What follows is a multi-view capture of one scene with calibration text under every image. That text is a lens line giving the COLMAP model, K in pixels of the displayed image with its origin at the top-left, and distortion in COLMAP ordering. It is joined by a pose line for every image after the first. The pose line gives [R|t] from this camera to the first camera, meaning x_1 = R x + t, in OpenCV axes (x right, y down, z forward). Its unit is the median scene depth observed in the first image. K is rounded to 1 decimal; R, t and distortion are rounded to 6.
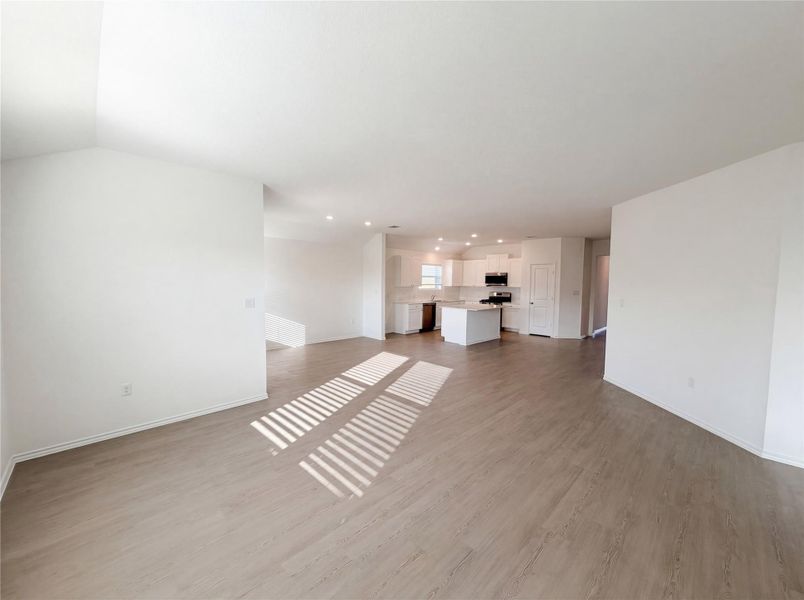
lens RADIAL K [[322.5, 0, 397.6], [0, 322.5, 299.8], [0, 0, 1]] dist [0.000347, 0.000579]
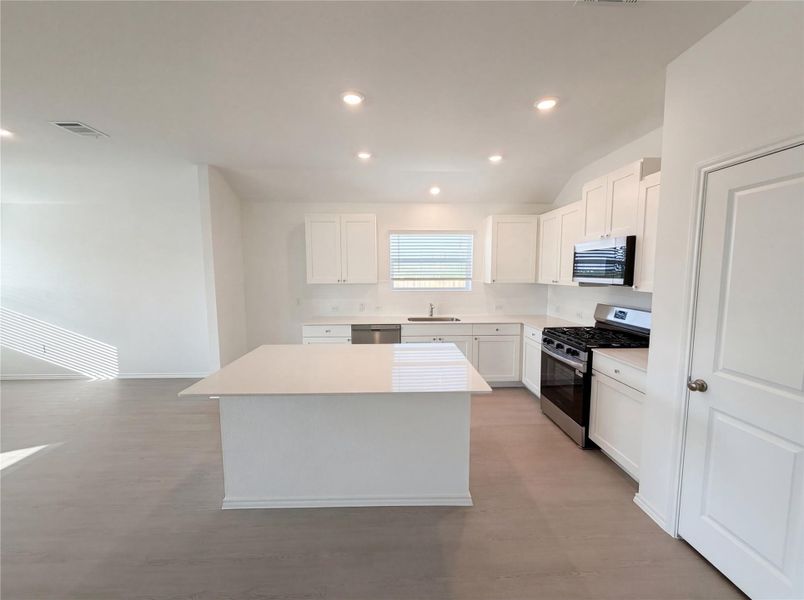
lens RADIAL K [[322.5, 0, 397.6], [0, 322.5, 299.8], [0, 0, 1]] dist [0.000347, 0.000579]
pose [[0.736623, 0.055907, -0.673989, 0.364299], [-0.029292, 0.998280, 0.050792, -0.040654], [0.675669, -0.017672, 0.736993, 0.665329]]
